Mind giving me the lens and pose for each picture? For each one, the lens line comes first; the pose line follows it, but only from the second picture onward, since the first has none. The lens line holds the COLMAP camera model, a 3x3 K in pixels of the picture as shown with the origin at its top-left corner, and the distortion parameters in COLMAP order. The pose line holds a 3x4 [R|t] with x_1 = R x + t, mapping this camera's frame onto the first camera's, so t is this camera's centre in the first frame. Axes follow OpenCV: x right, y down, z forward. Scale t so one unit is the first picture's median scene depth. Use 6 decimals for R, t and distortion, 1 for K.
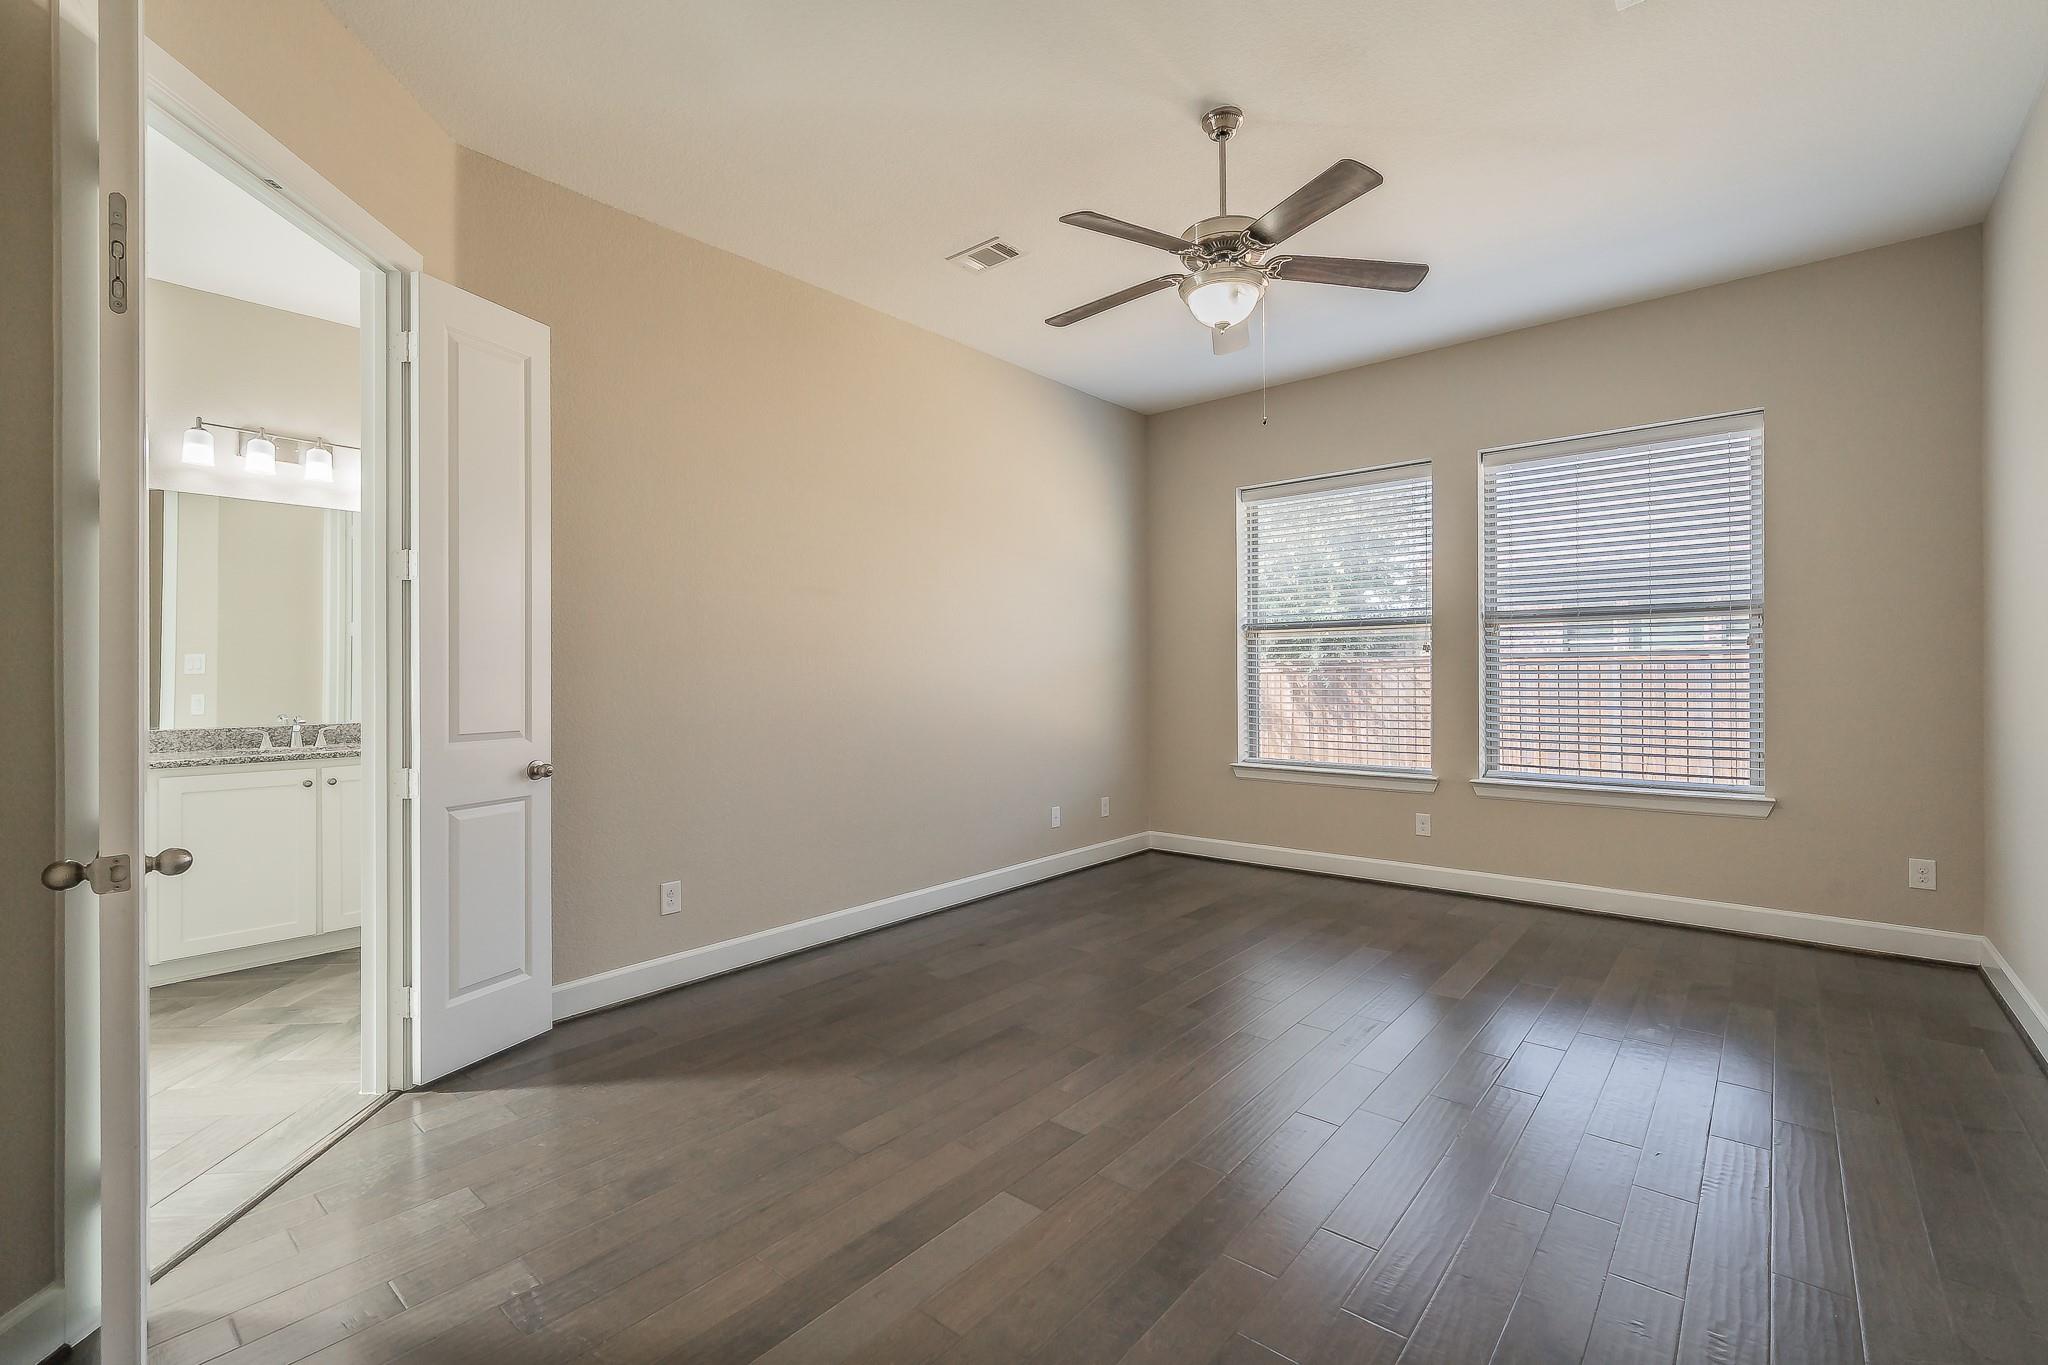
lens RADIAL K [[900.9, 0, 1029.6], [0, 900.9, 654.8], [0, 0, 1]] dist [0.002623, 0.000349]
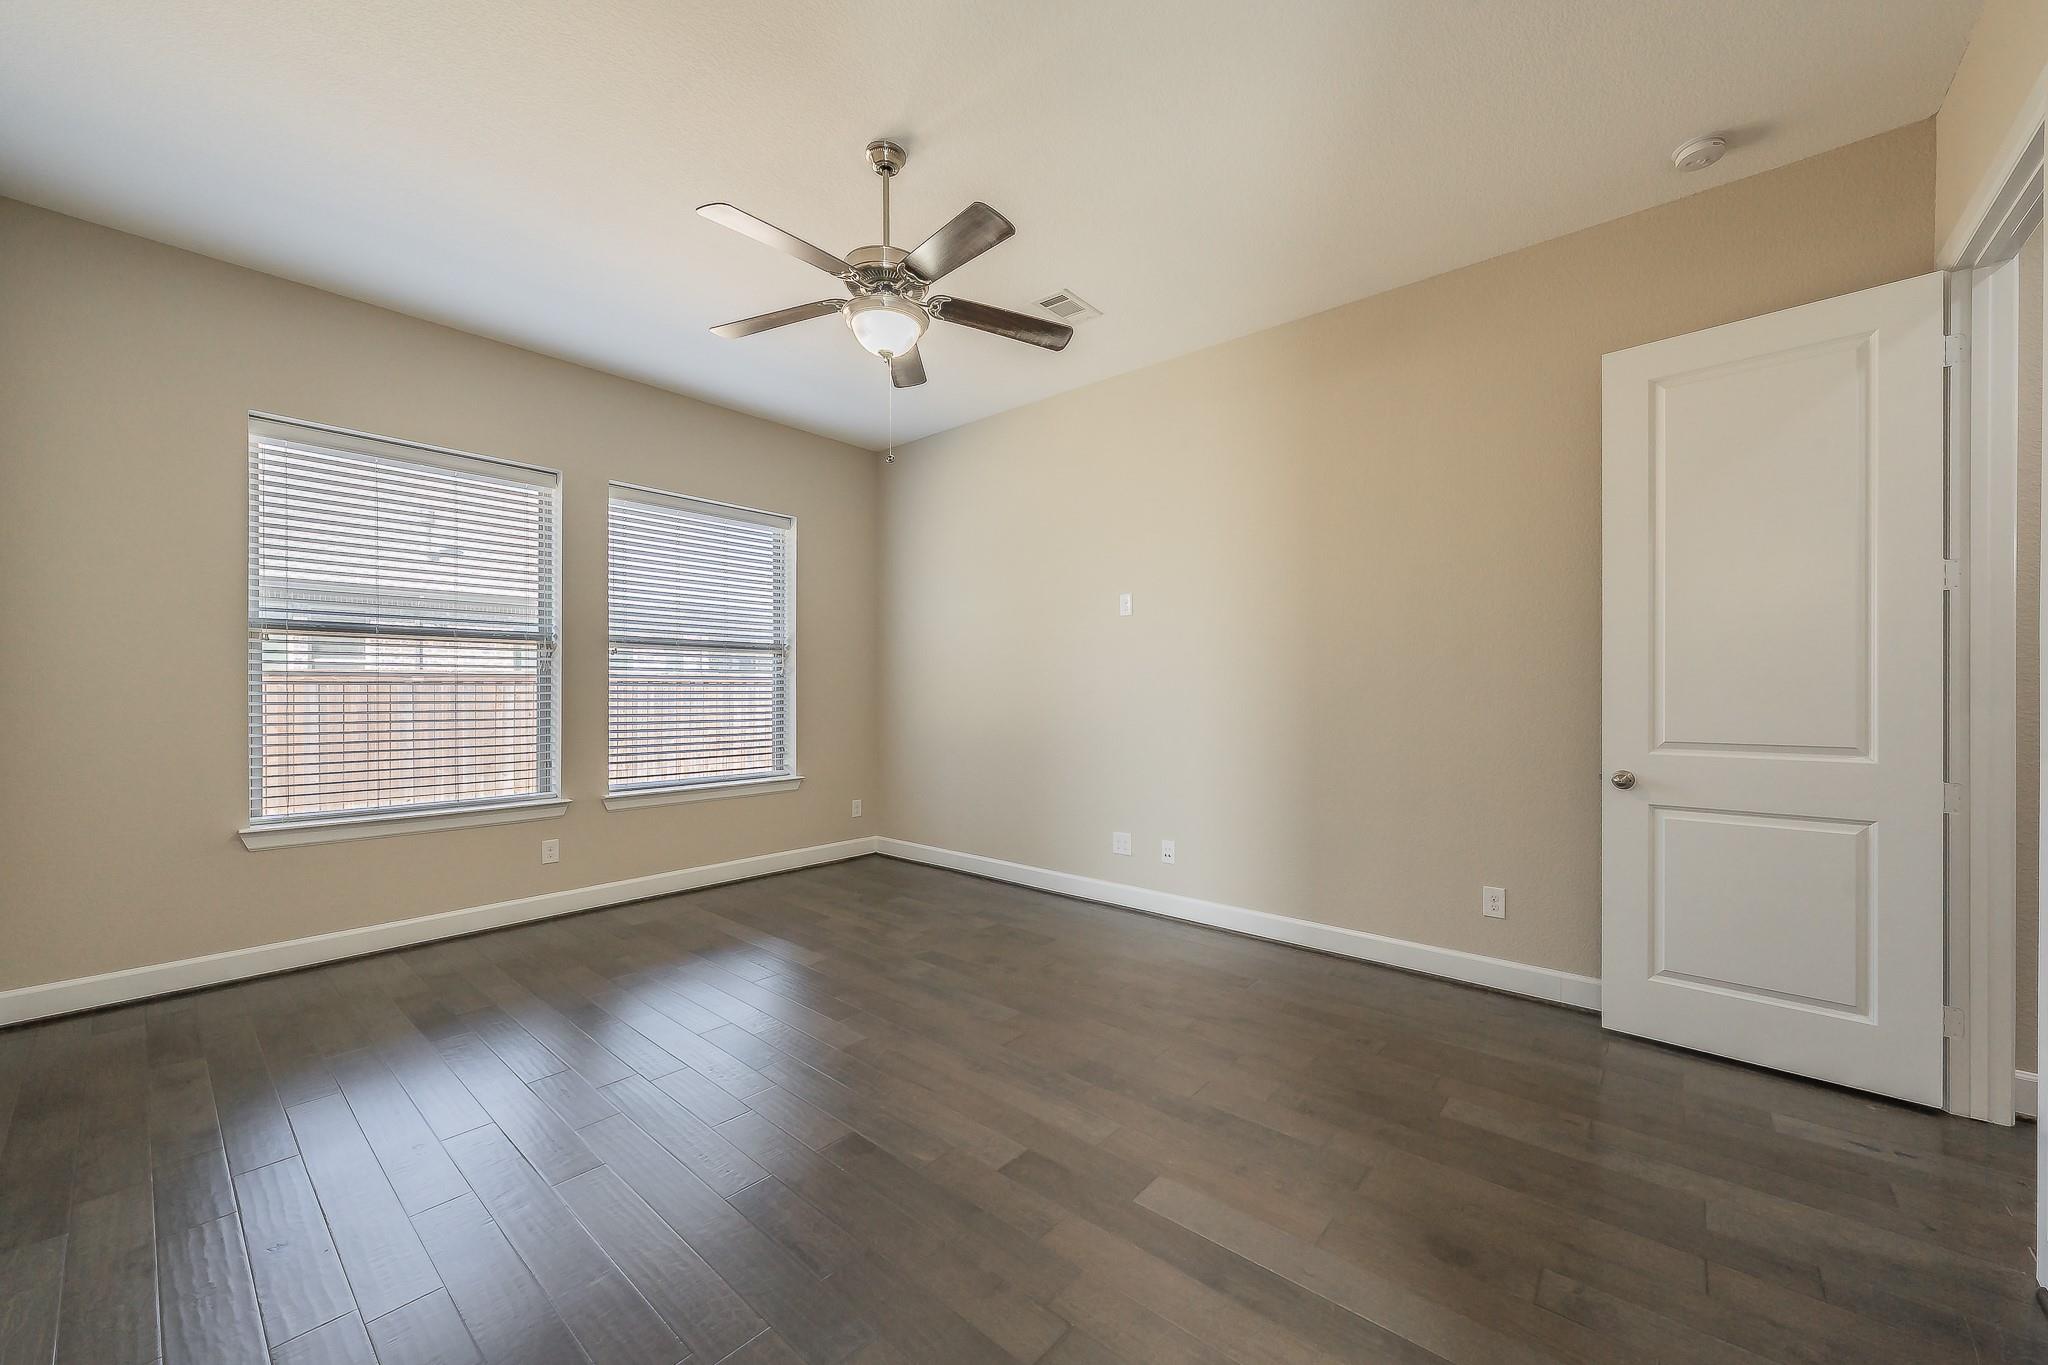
lens RADIAL K [[788.8, 0, 1037.6], [0, 788.8, 681.6], [0, 0, 1]] dist [0.000053, 0.000173]
pose [[-0.018984, 0.019422, 0.999631, -0.419562], [-0.023568, 0.999525, -0.019868, 0.013405], [-0.999542, -0.023936, -0.018517, 0.514028]]
